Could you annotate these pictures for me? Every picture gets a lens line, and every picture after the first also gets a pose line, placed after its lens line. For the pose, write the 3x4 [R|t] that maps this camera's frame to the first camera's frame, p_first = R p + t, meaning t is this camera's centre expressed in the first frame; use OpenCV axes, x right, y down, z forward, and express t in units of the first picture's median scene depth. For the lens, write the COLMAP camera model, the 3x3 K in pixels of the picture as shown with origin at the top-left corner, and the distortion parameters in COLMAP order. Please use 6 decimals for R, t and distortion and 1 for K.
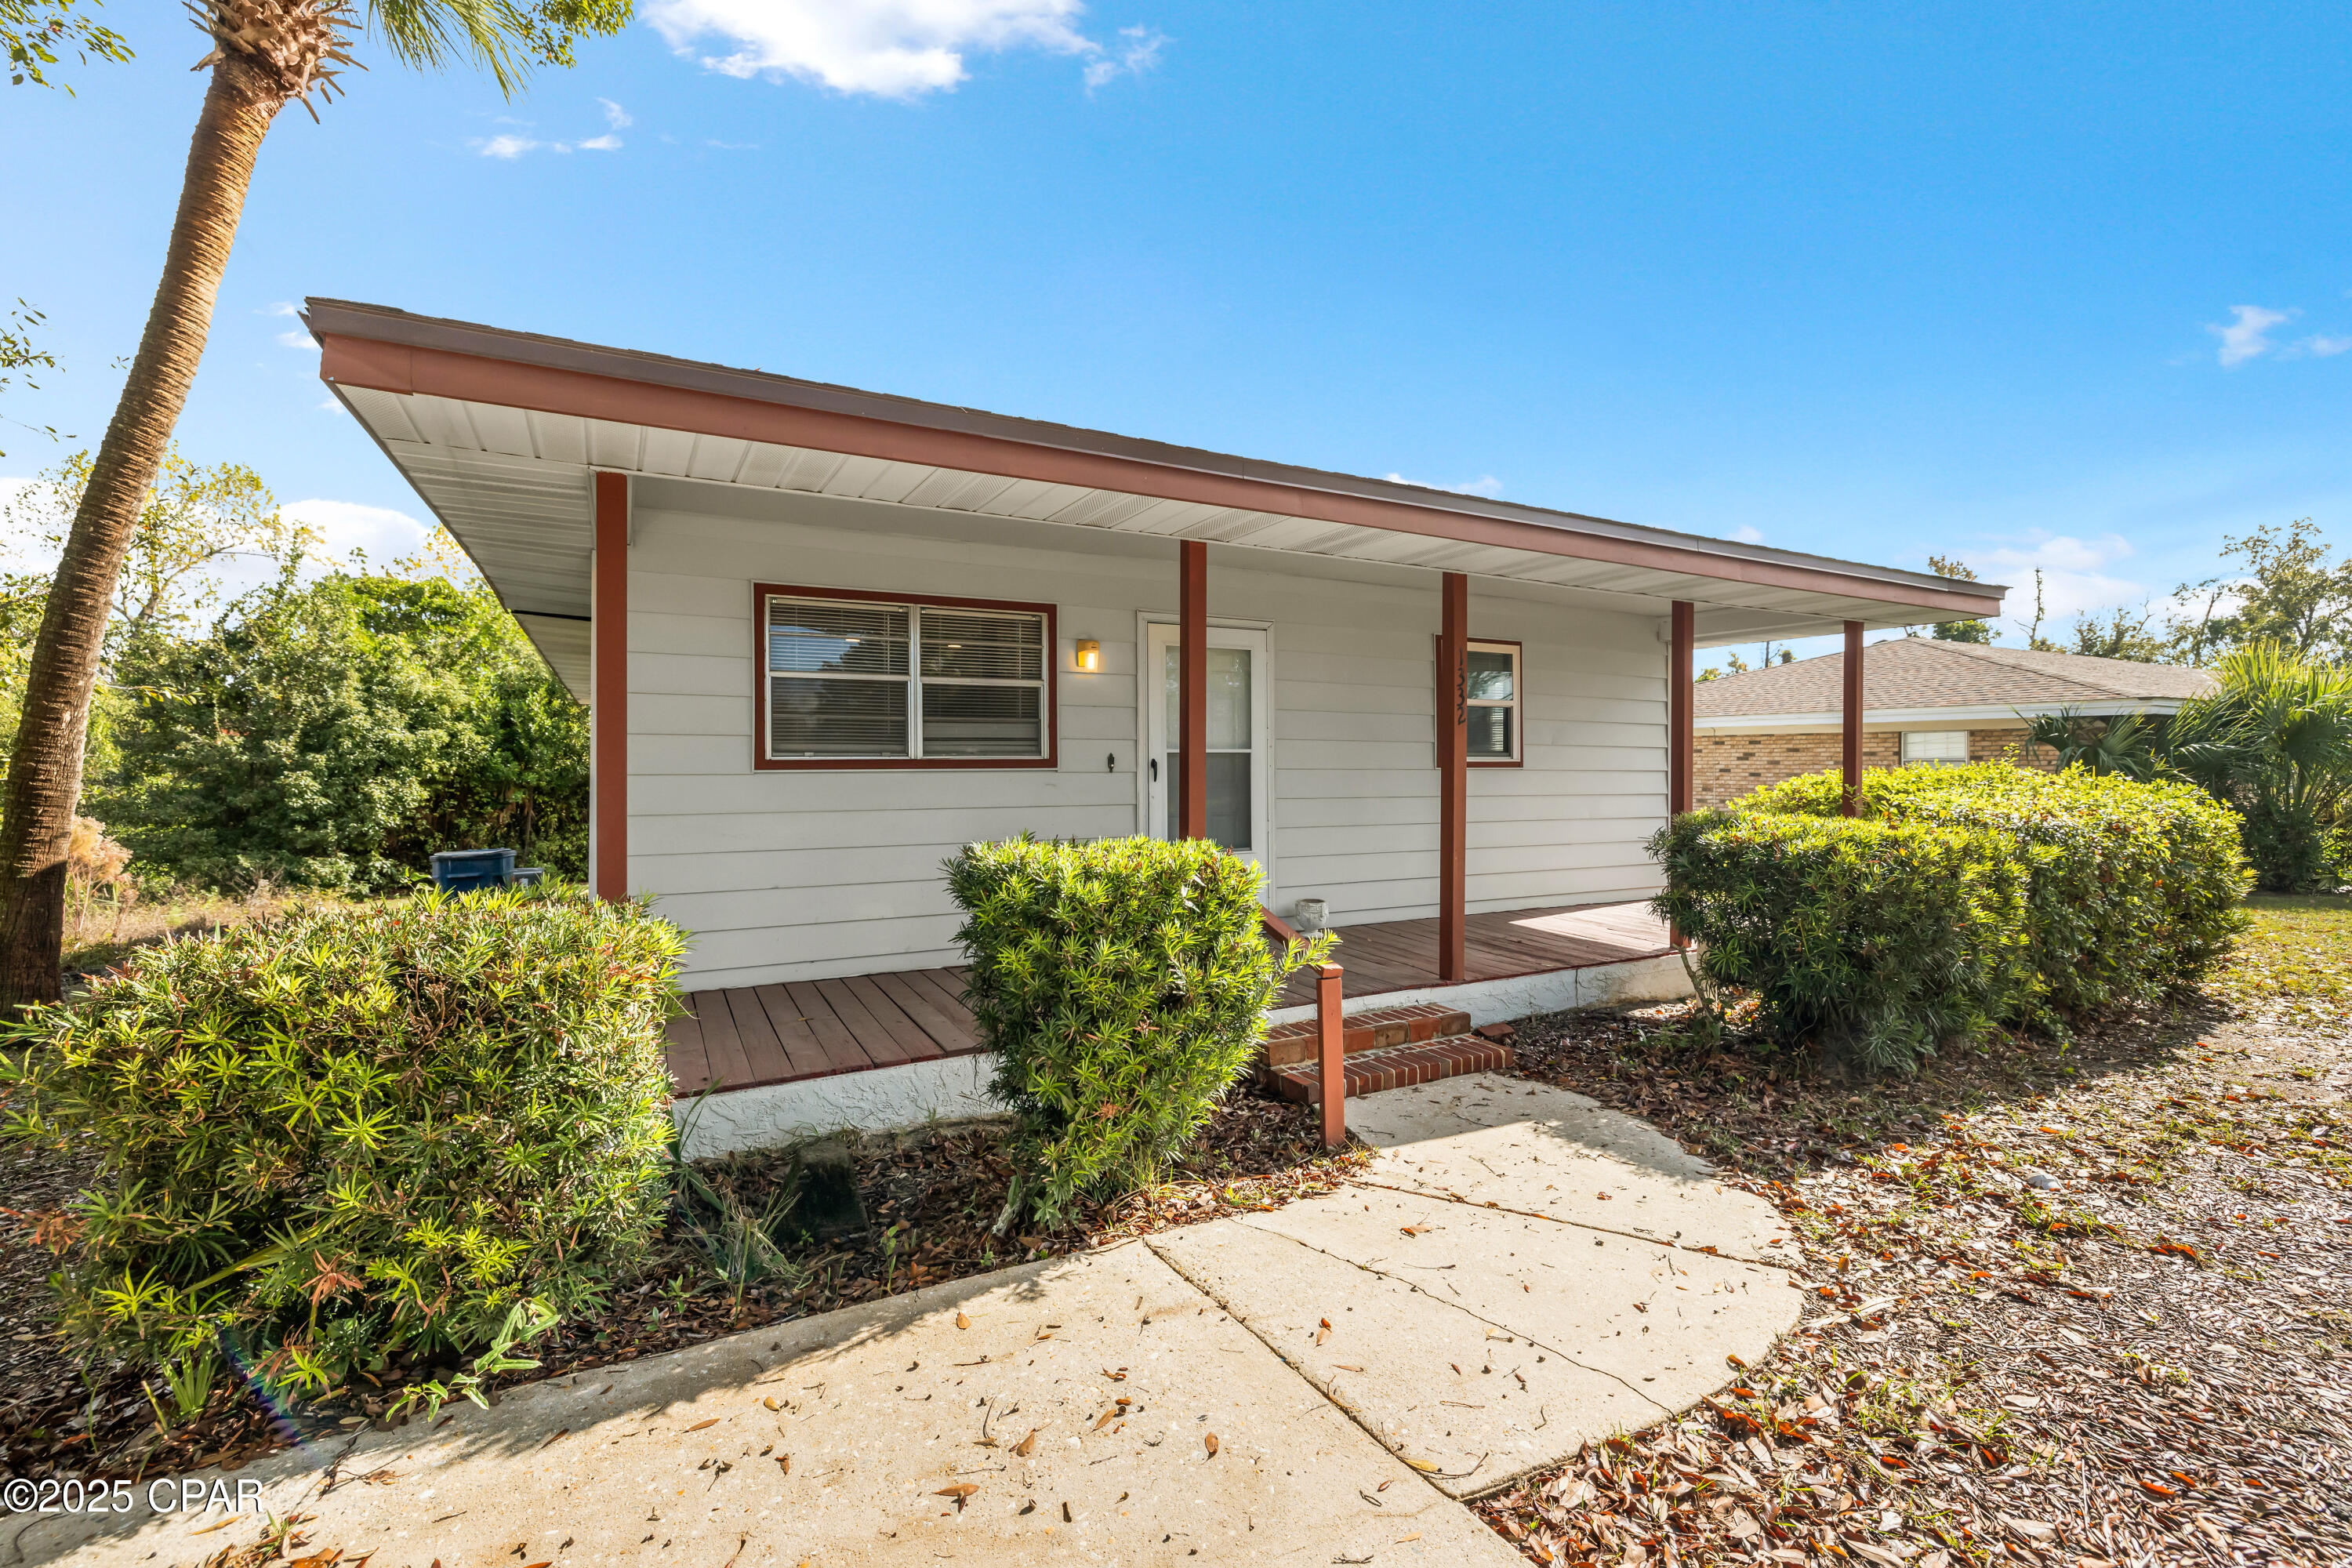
lens RADIAL K [[990.1, 0, 1176.0], [0, 990.1, 784.0], [0, 0, 1]] dist [-0.037186, -0.000052]
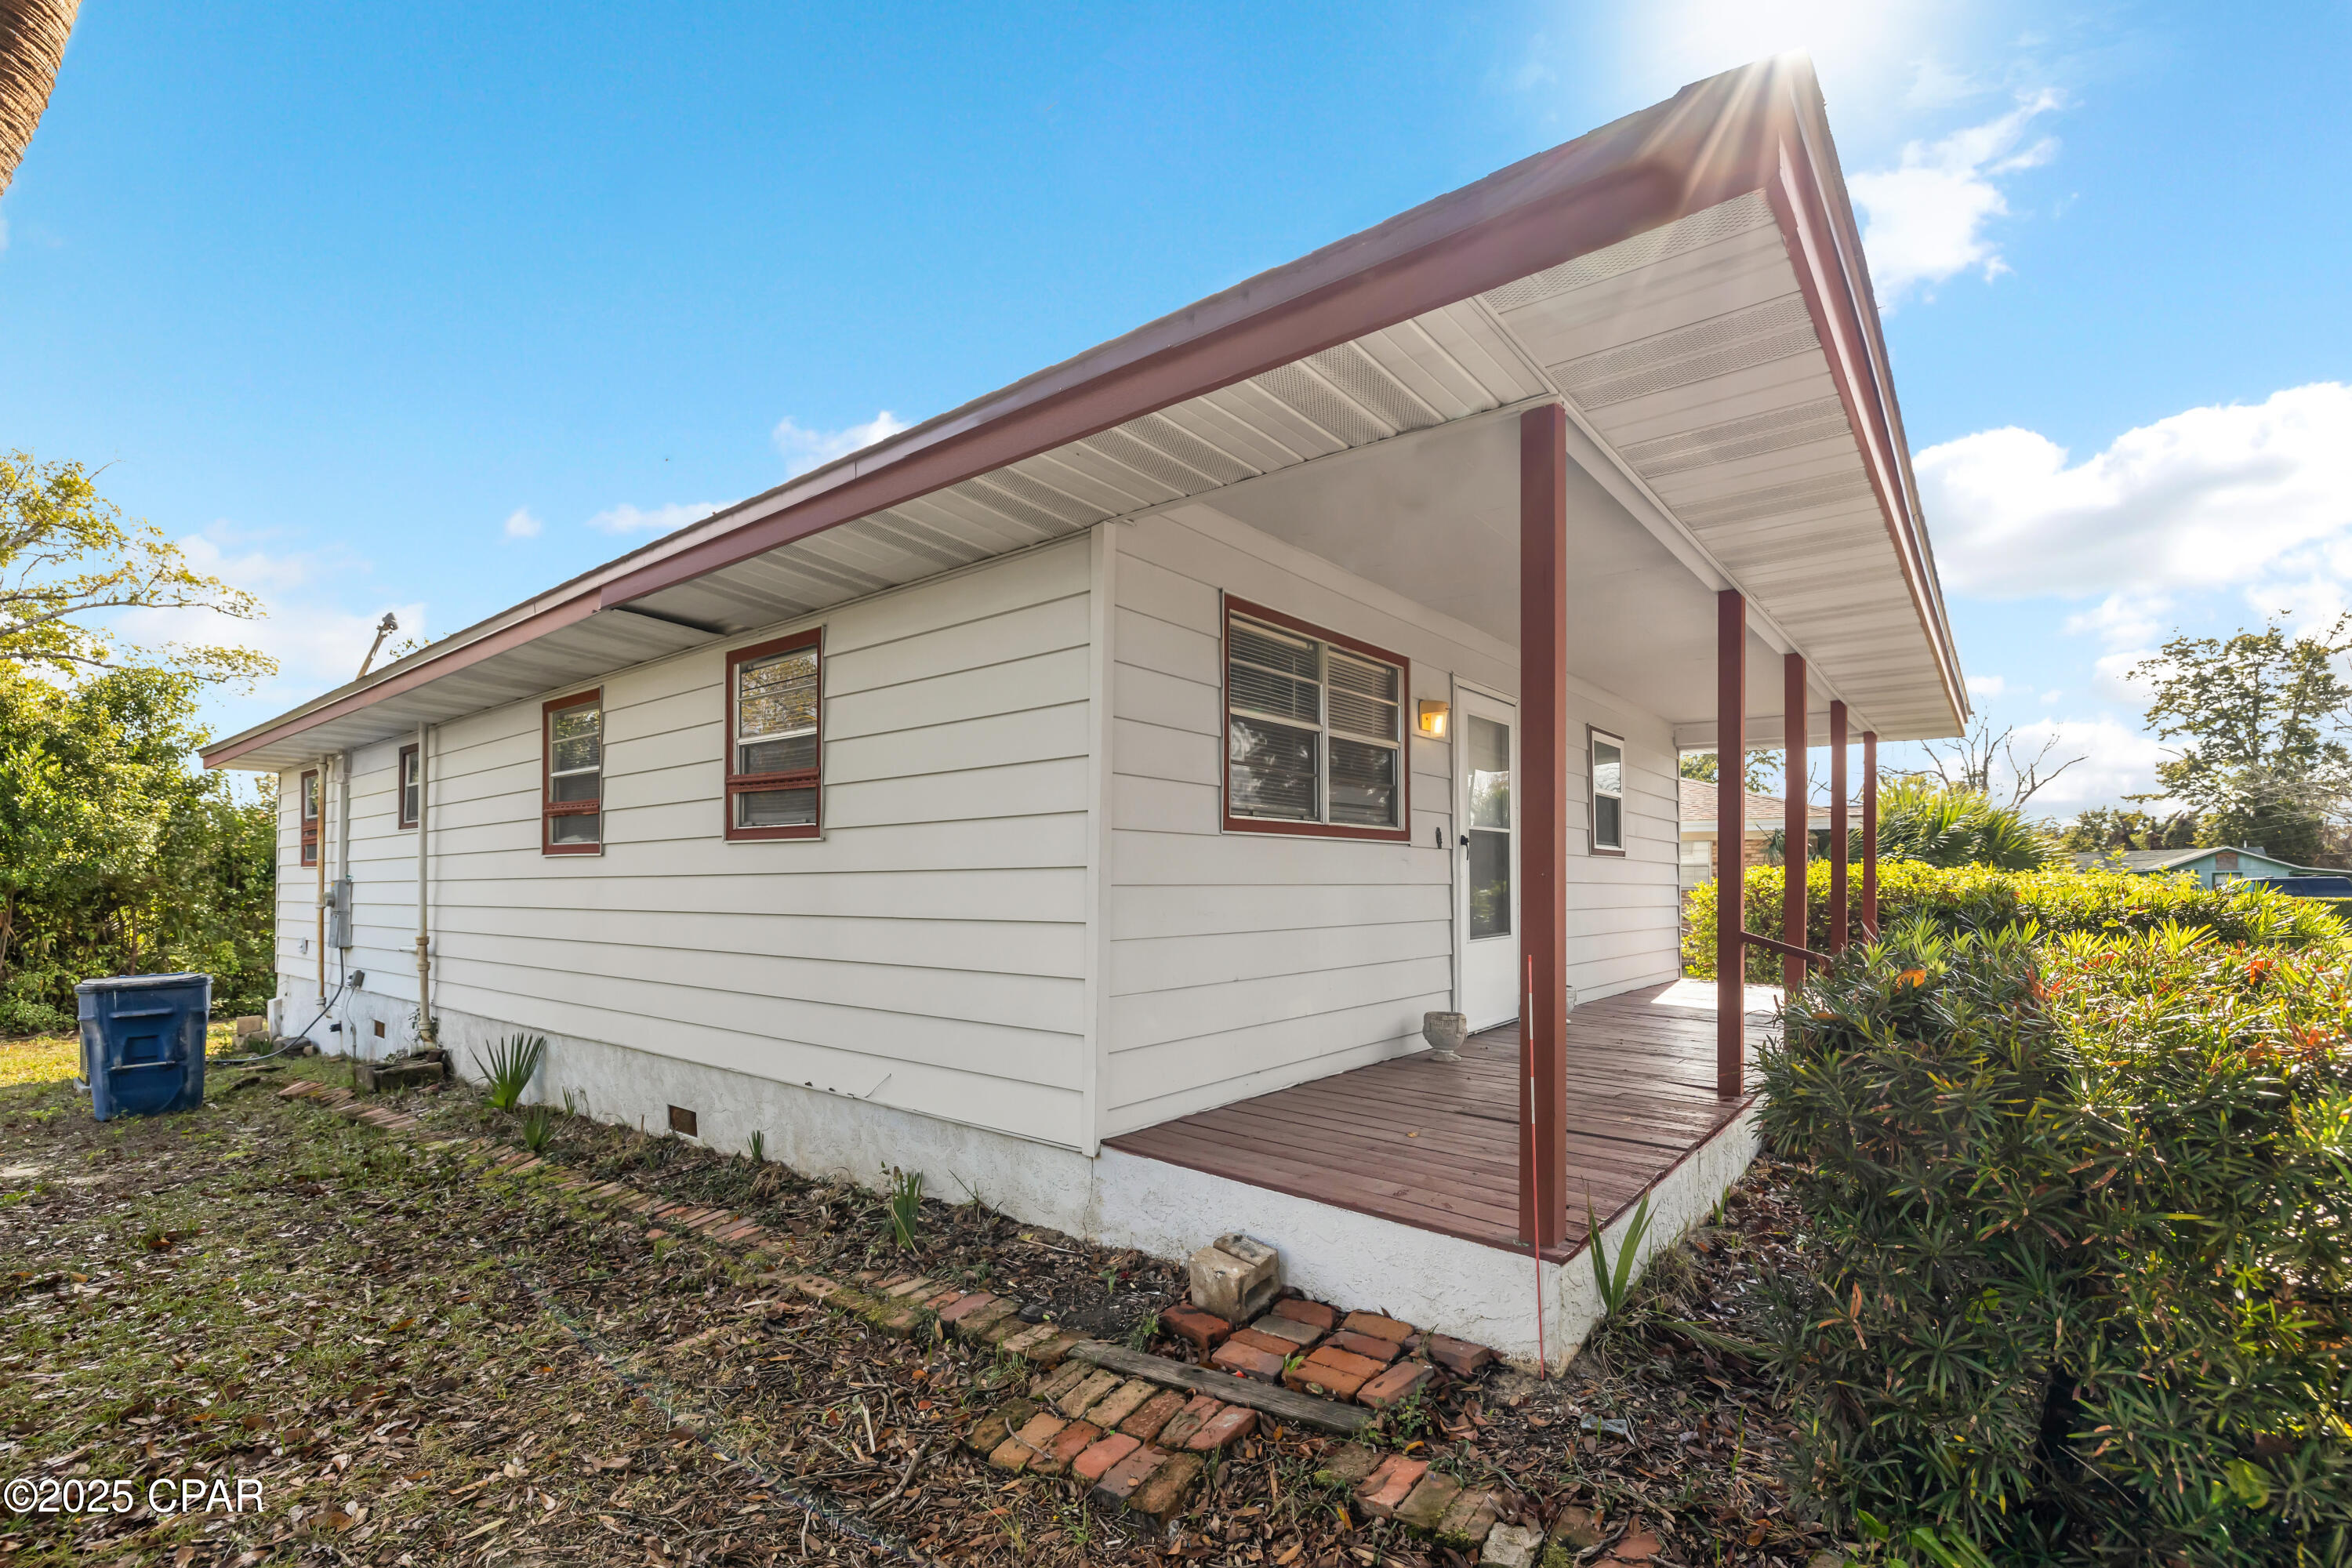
lens RADIAL K [[1031.1, 0, 1142.3], [0, 1031.1, 886.5], [0, 0, 1]] dist [0.001006, 0.000119]
pose [[0.933044, 0.003340, 0.359747, -0.608426], [0.001376, 0.999916, -0.012853, 0.031996], [-0.359760, 0.012487, 0.932961, 0.192693]]
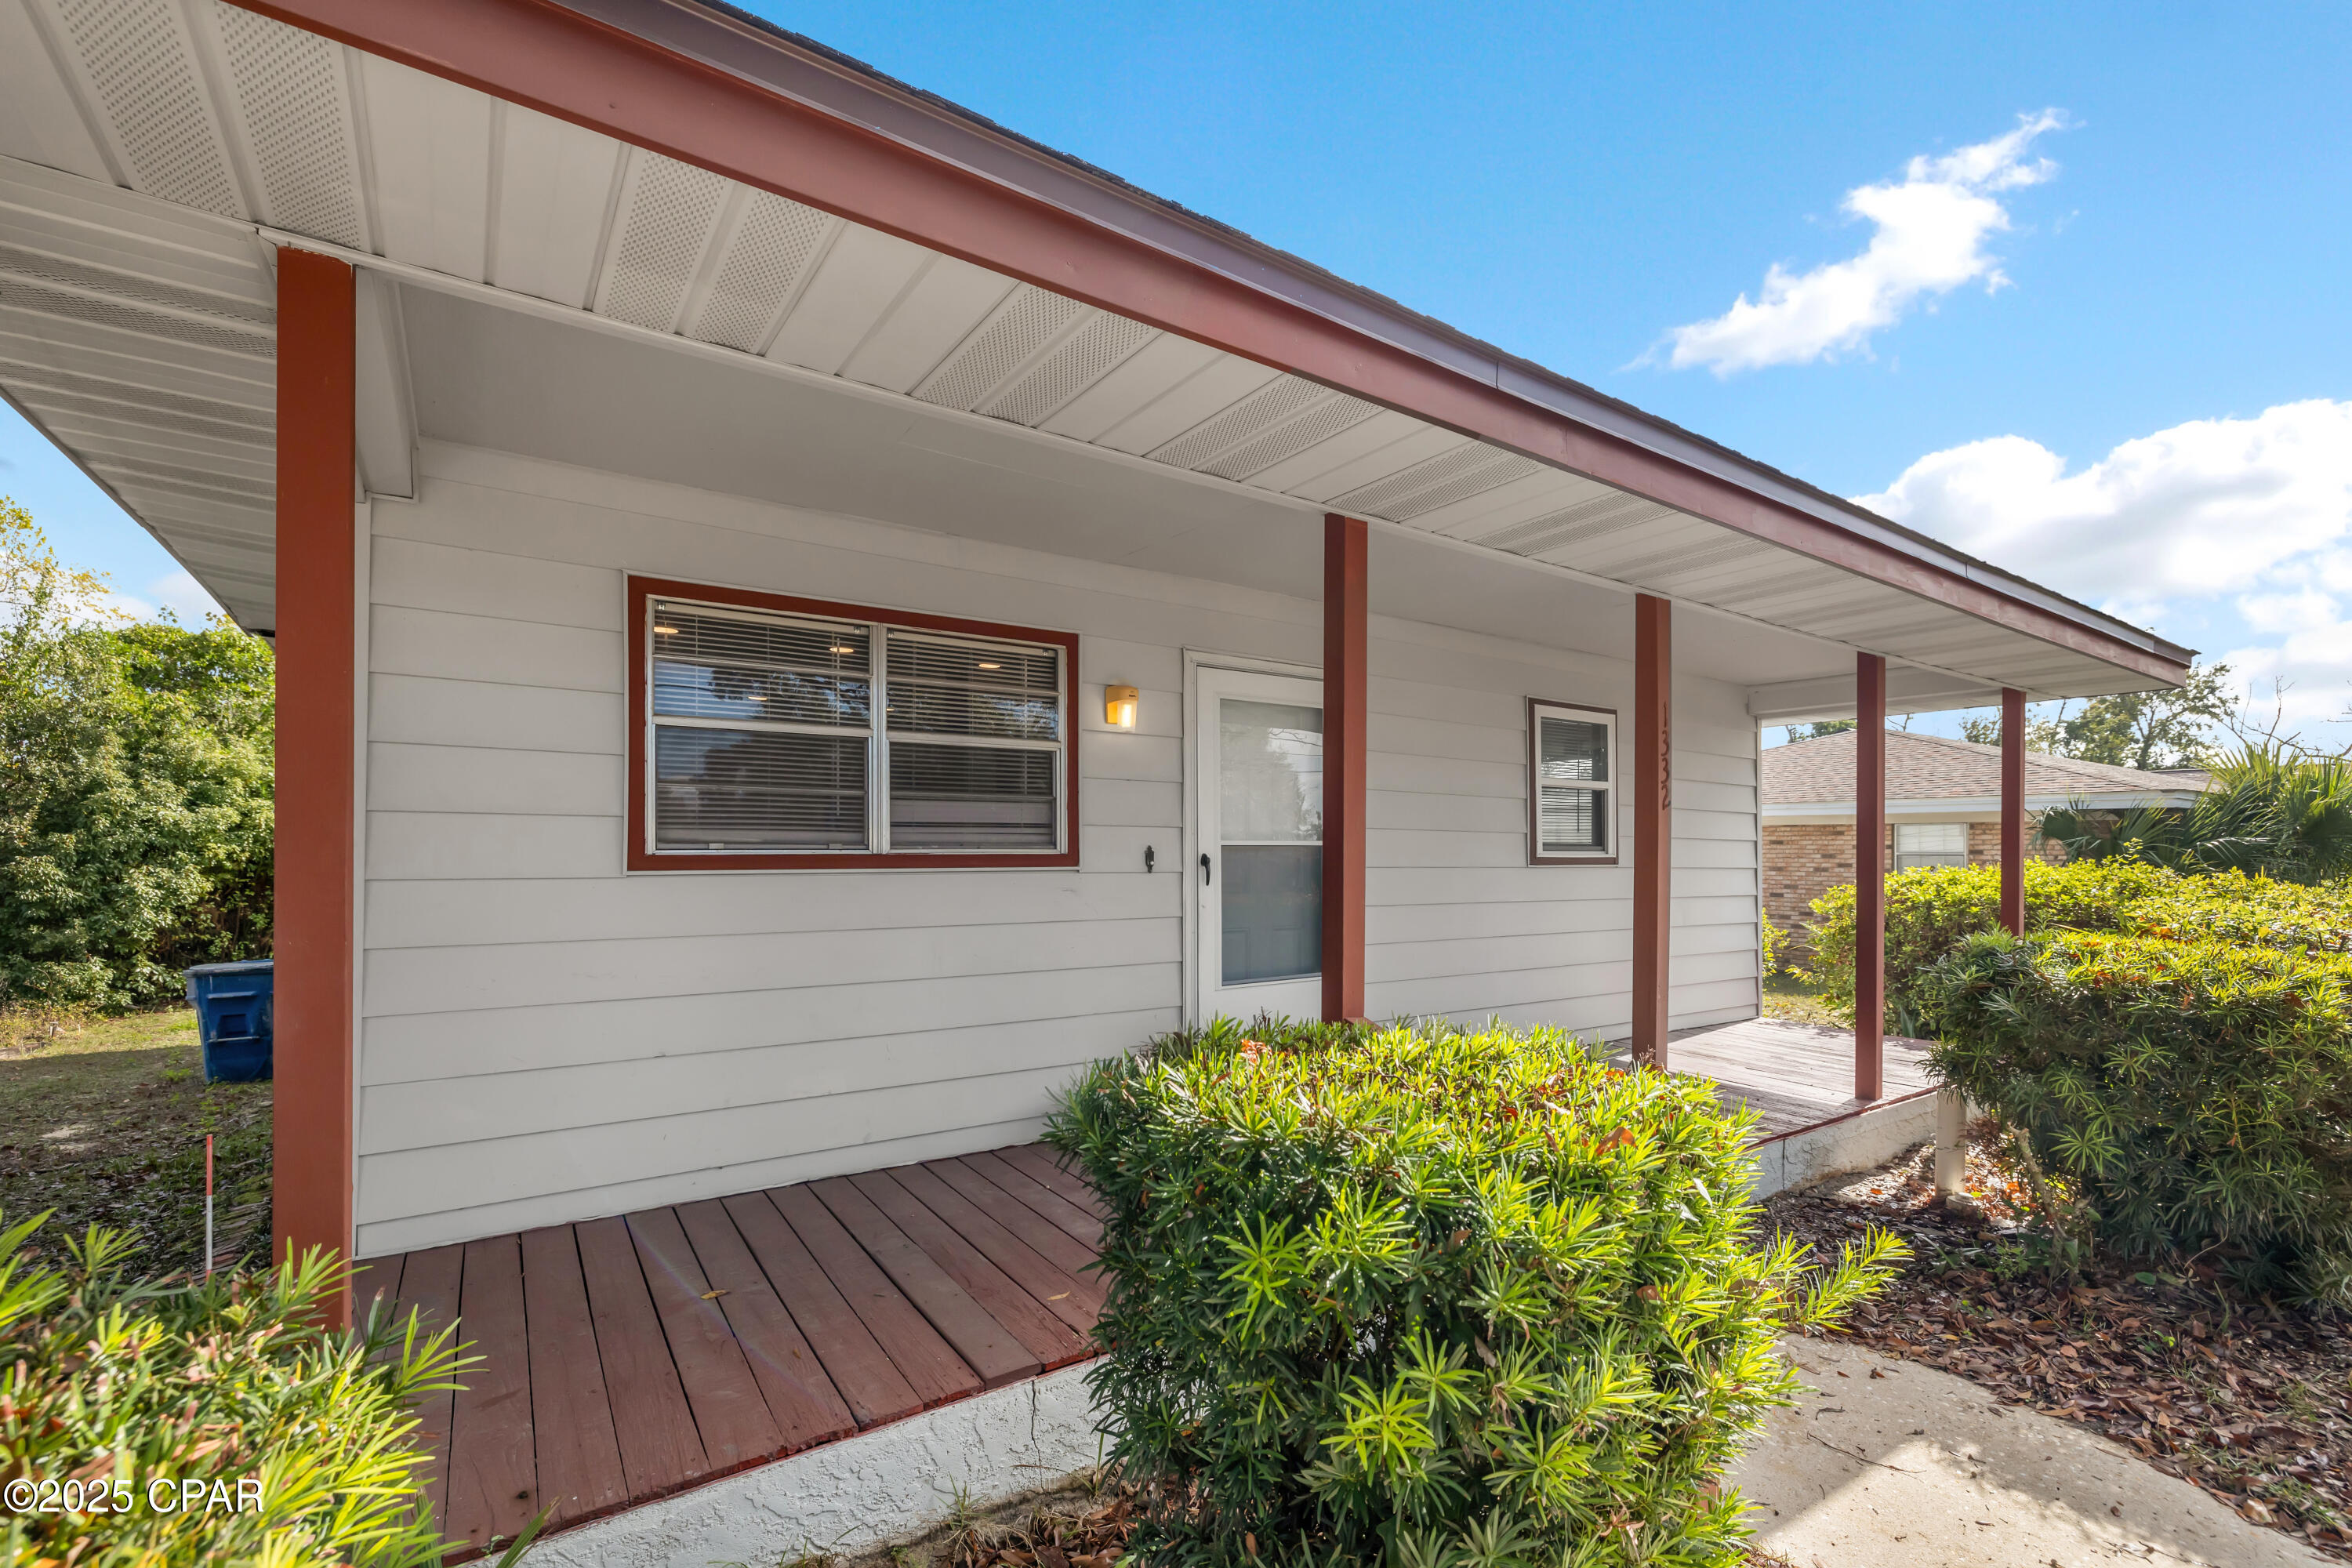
lens RADIAL K [[1000.4, 0, 1169.5], [0, 1000.4, 866.5], [0, 0, 1]] dist [-0.018311, -0.000048]
pose [[0.995548, 0.003744, 0.094183, -0.109508], [-0.003292, 0.999982, -0.004953, -0.011506], [-0.094199, 0.004621, 0.995543, 0.254604]]
